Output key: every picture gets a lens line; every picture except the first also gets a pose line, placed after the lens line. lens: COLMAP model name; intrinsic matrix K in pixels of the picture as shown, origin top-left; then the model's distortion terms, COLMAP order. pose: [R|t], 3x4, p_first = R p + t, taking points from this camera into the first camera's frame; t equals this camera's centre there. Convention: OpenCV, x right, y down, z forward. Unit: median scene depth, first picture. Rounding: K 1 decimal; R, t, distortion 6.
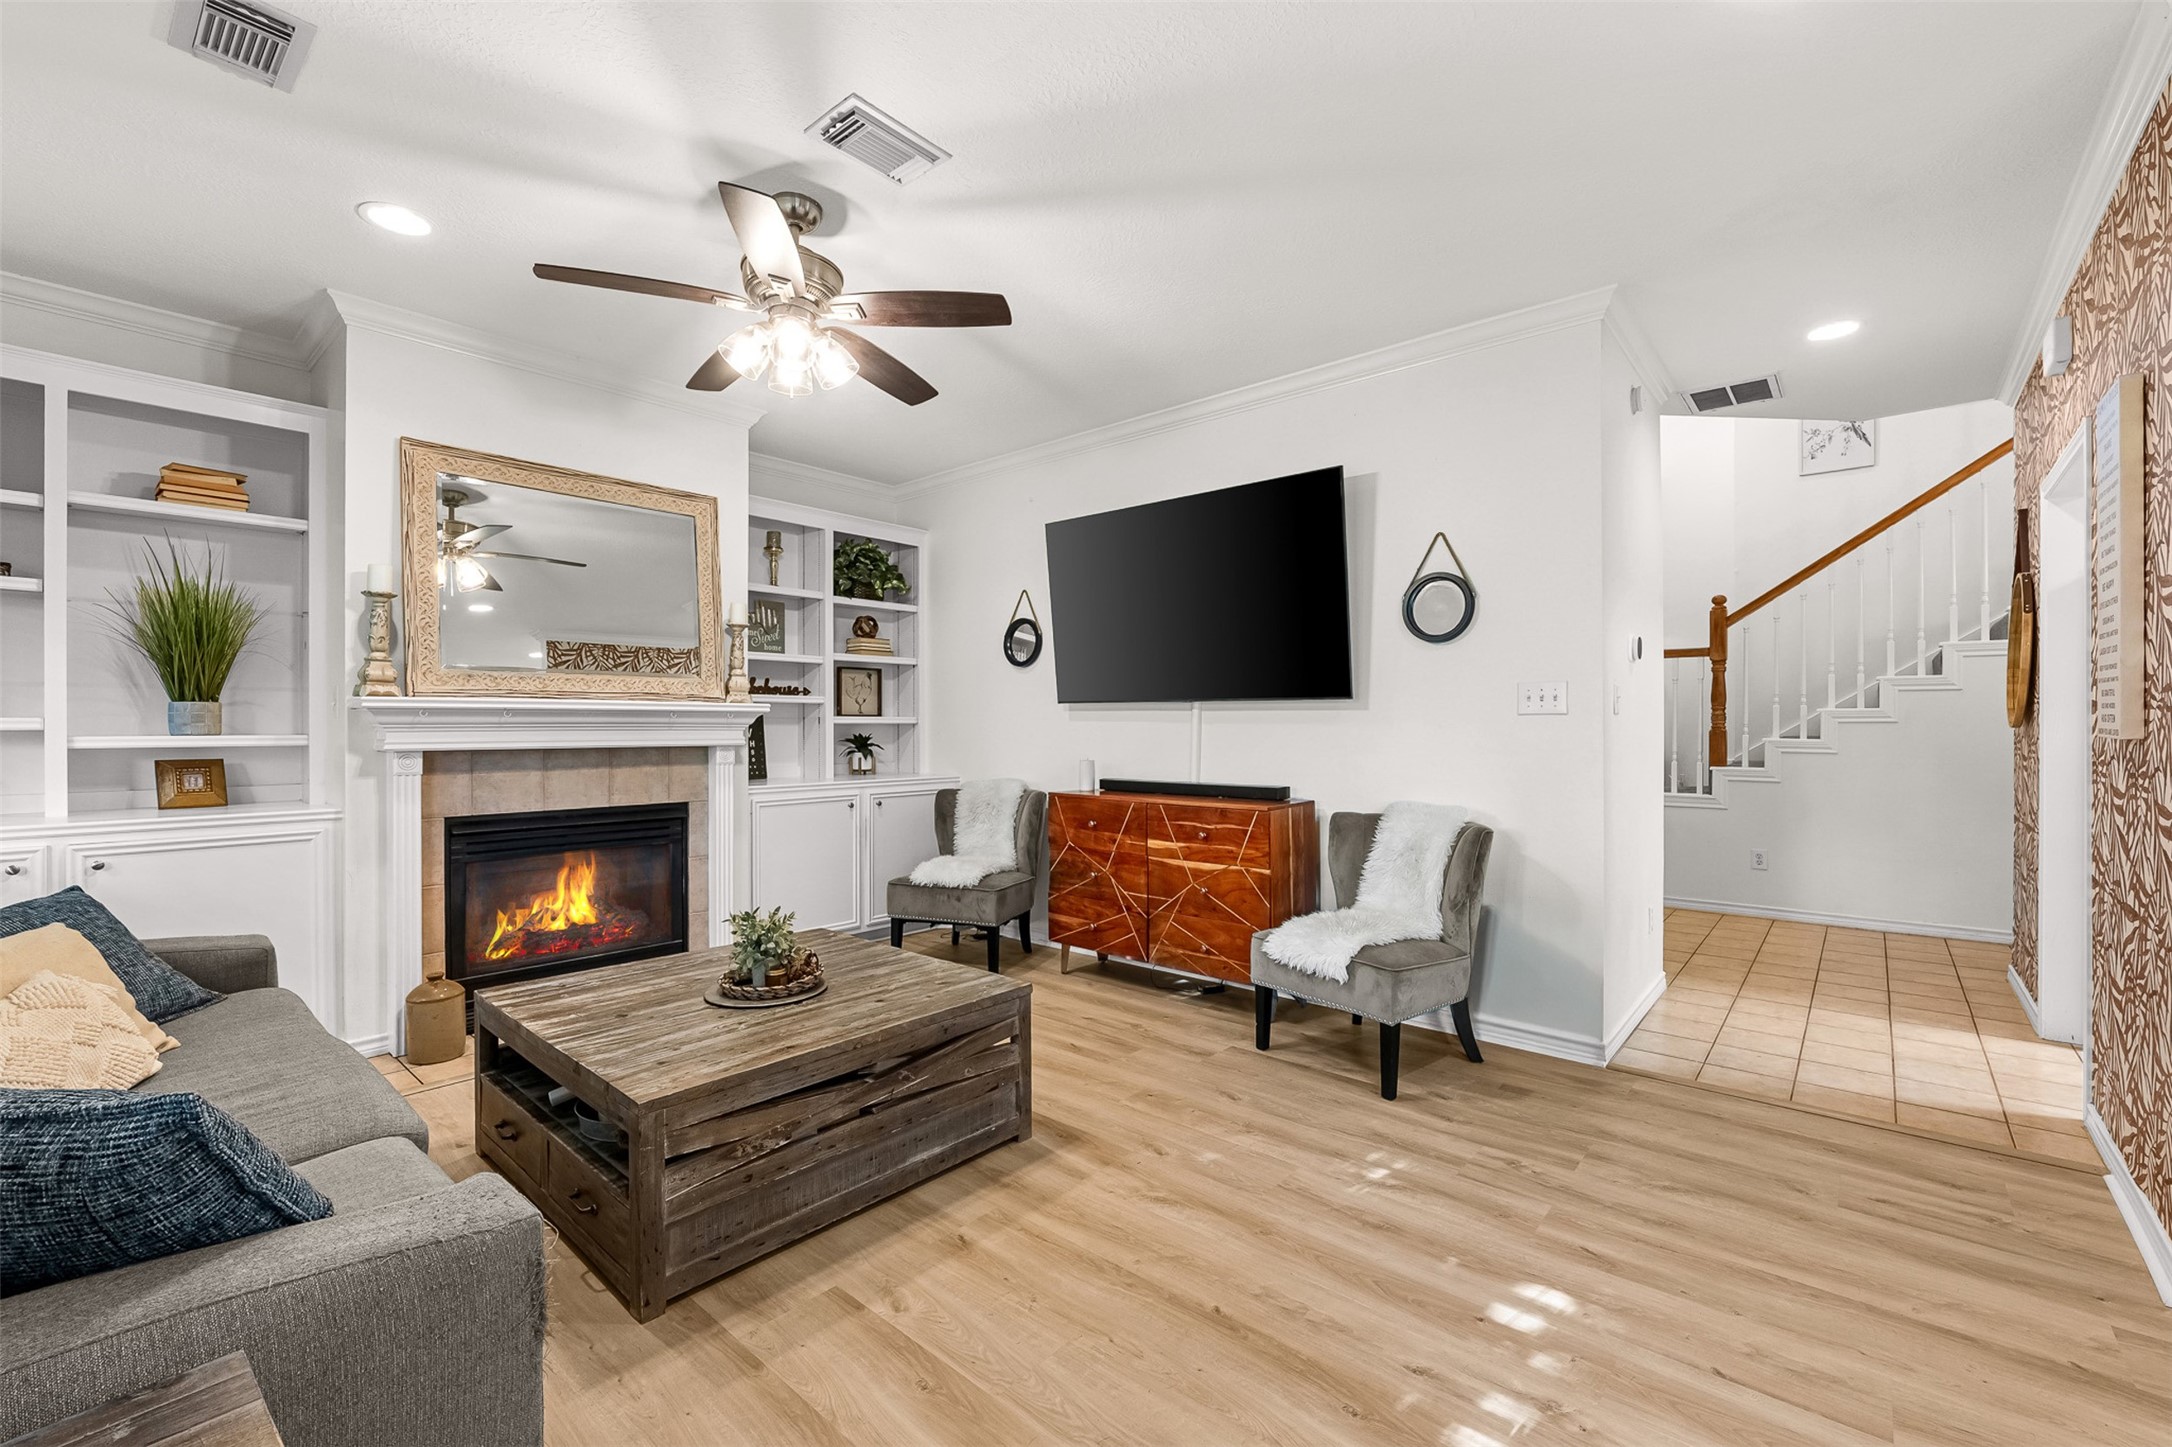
lens RADIAL K [[895.8, 0, 1077.4], [0, 895.8, 735.3], [0, 0, 1]] dist [-0.013333, 0.001251]
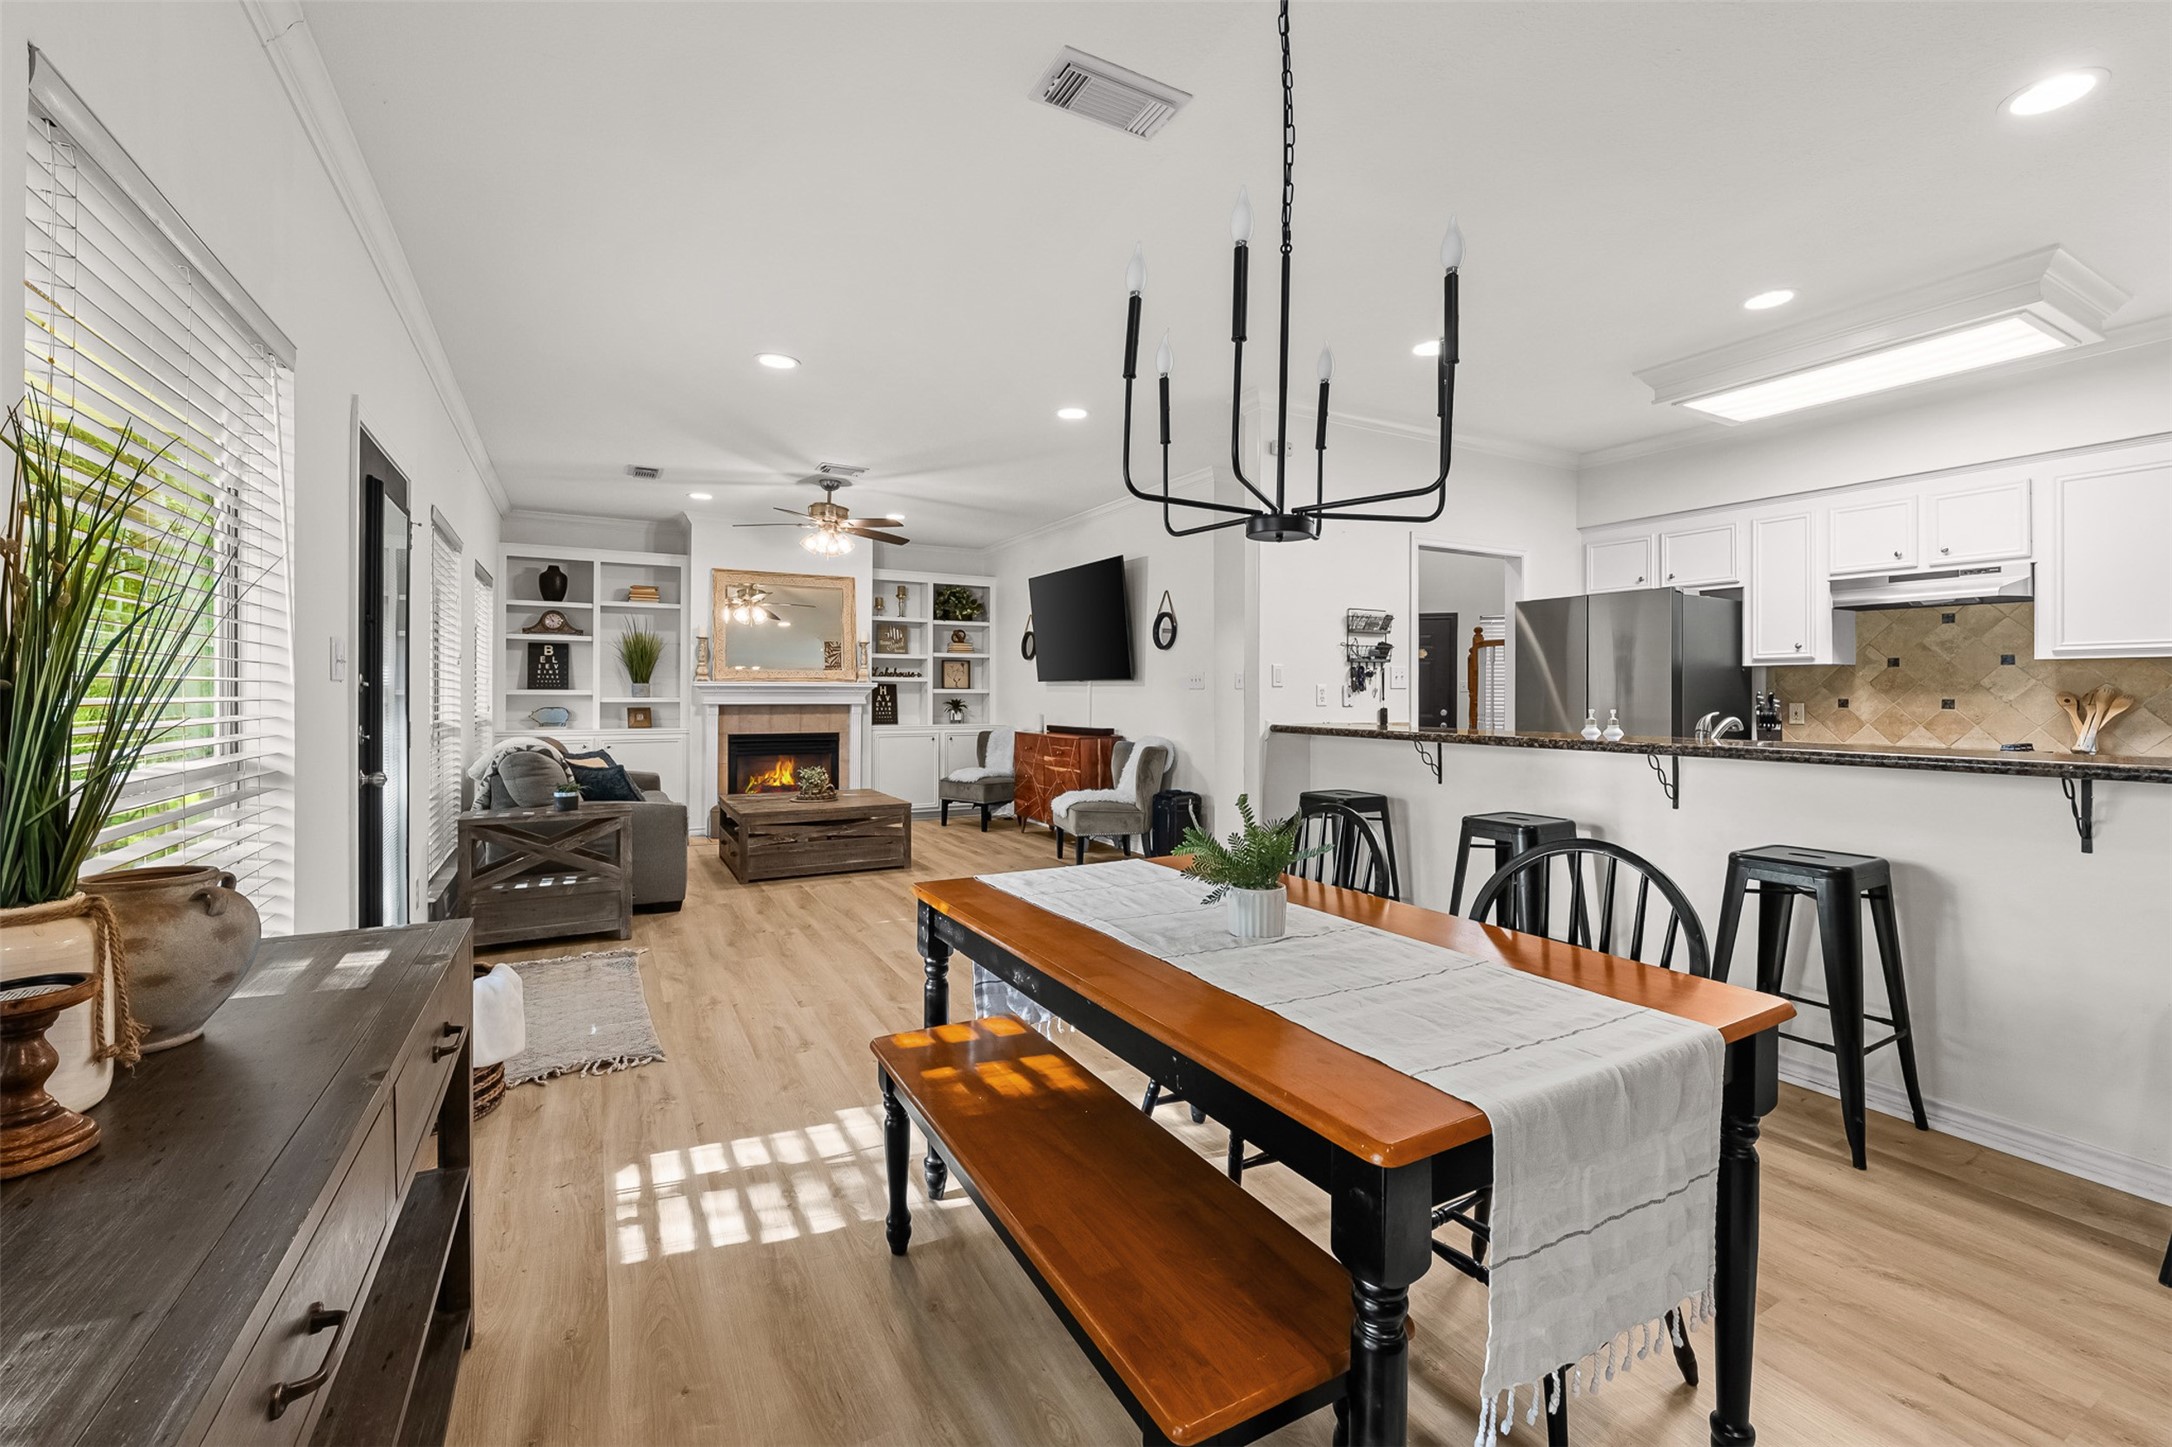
lens RADIAL K [[895.8, 0, 1092.1], [0, 895.8, 701.0], [0, 0, 1]] dist [-0.013333, 0.001251]
pose [[0.942322, 0.005173, -0.334668, 0.920671], [-0.006817, 0.999970, -0.003740, 0.010221], [0.334638, 0.005806, 0.942329, -0.829702]]
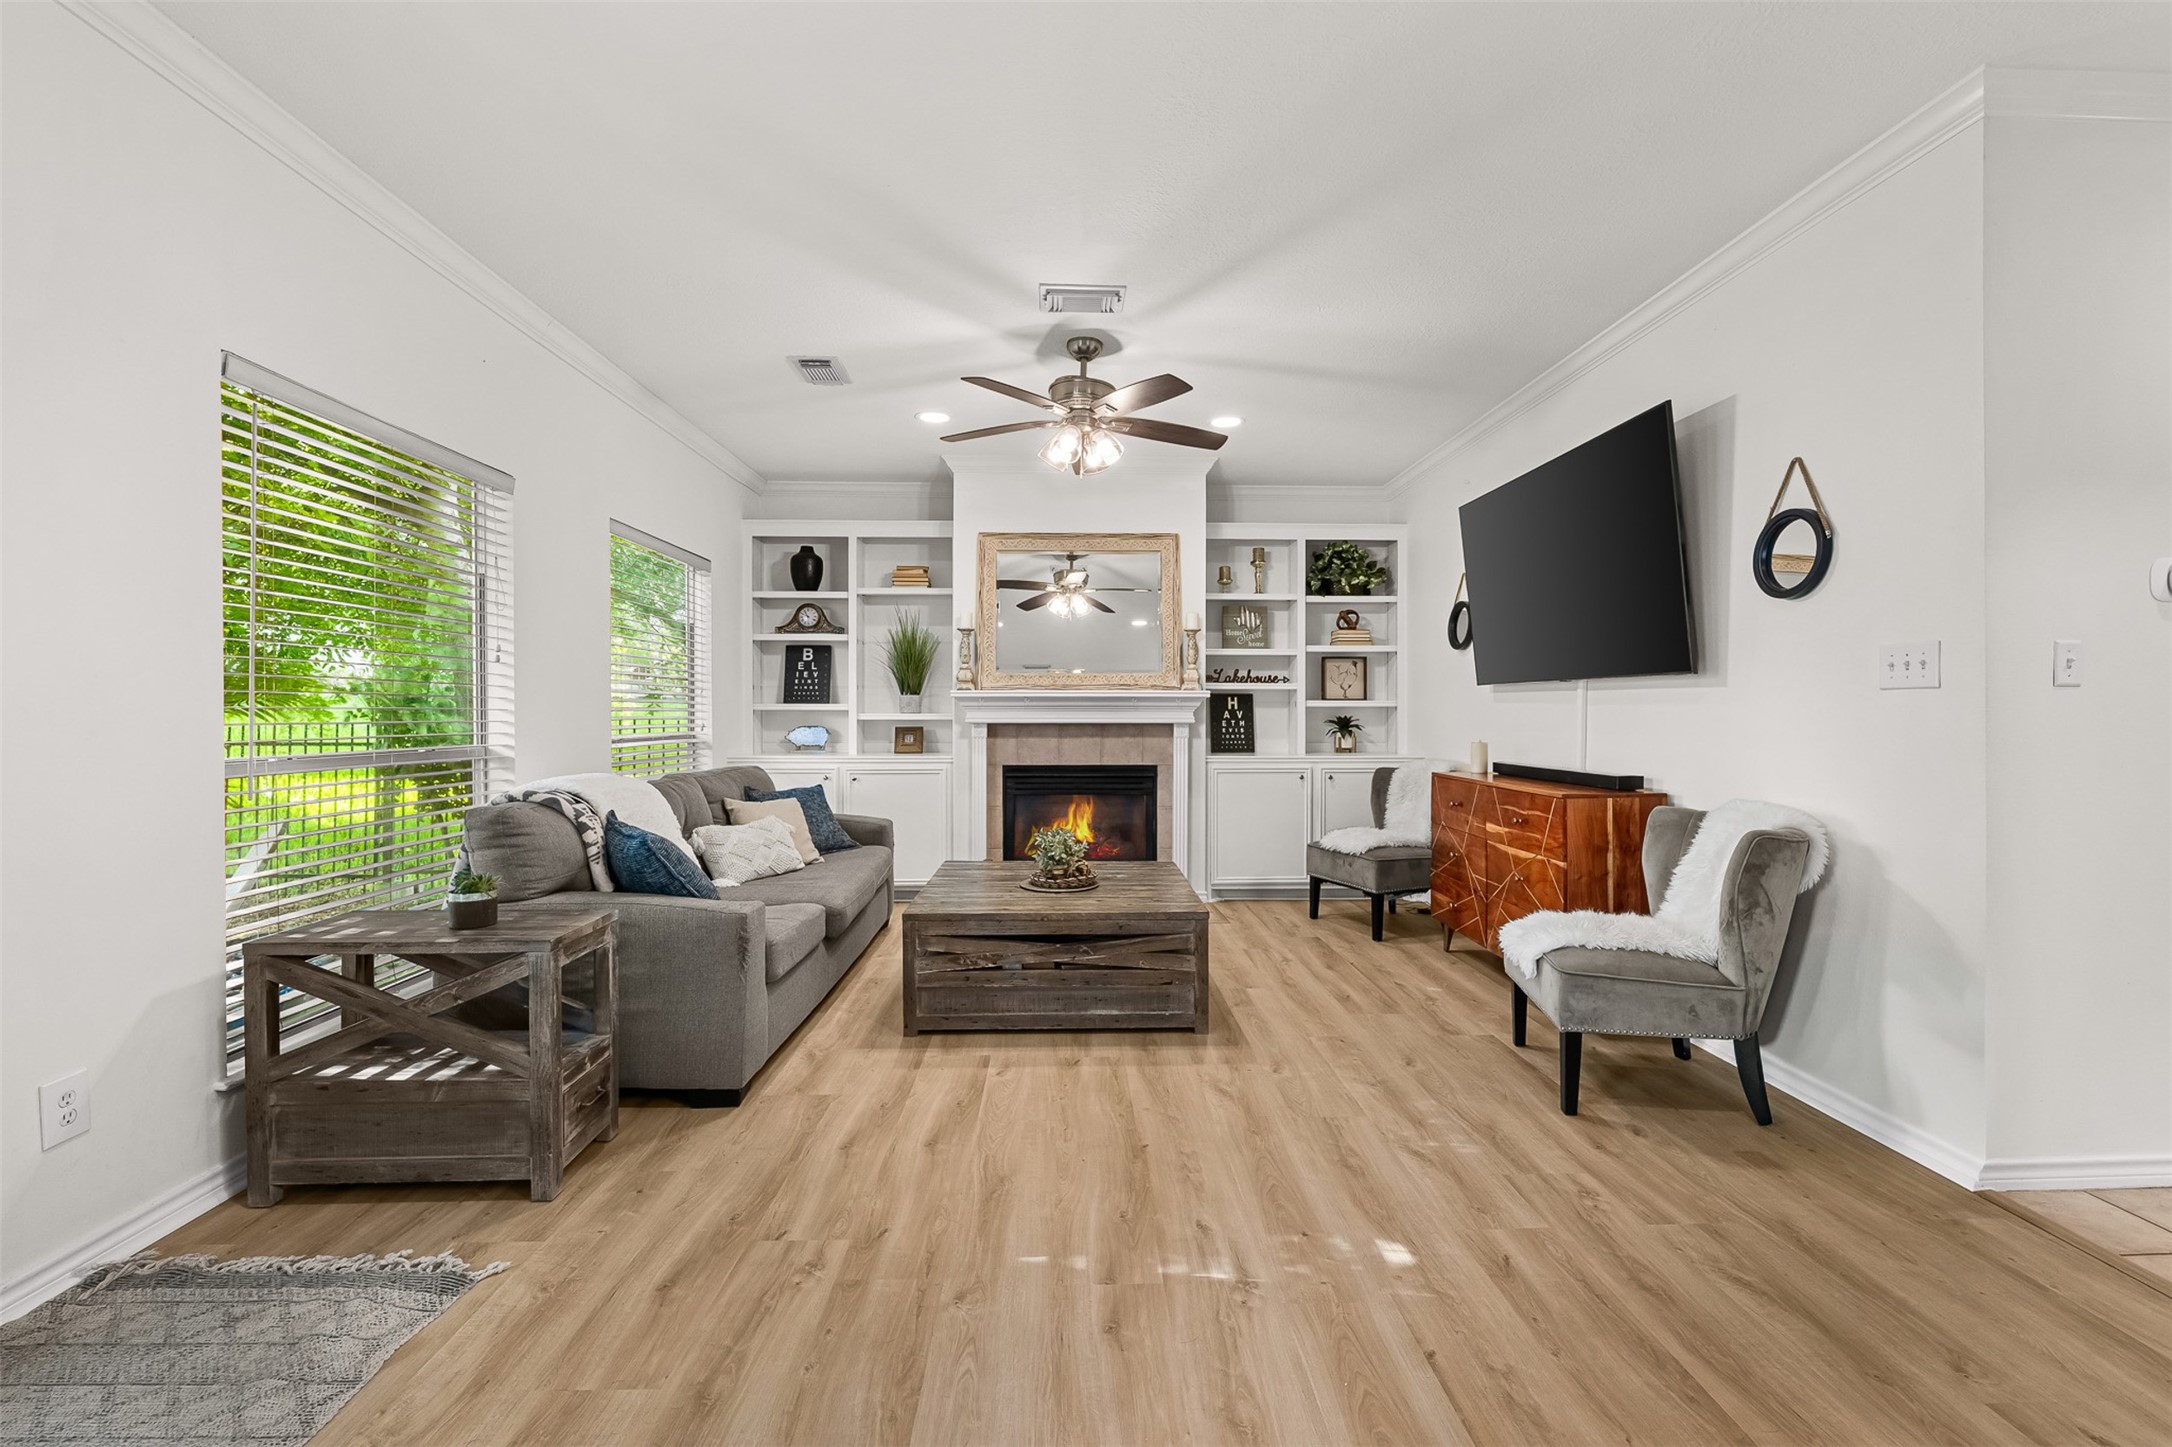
lens RADIAL K [[895.8, 0, 1092.6], [0, 895.8, 721.3], [0, 0, 1]] dist [-0.013333, 0.001251]
pose [[0.681525, 0.007710, -0.731754, 0.580398], [-0.009010, 0.999957, 0.002144, 0.008466], [0.731739, 0.005132, 0.681565, 0.022087]]
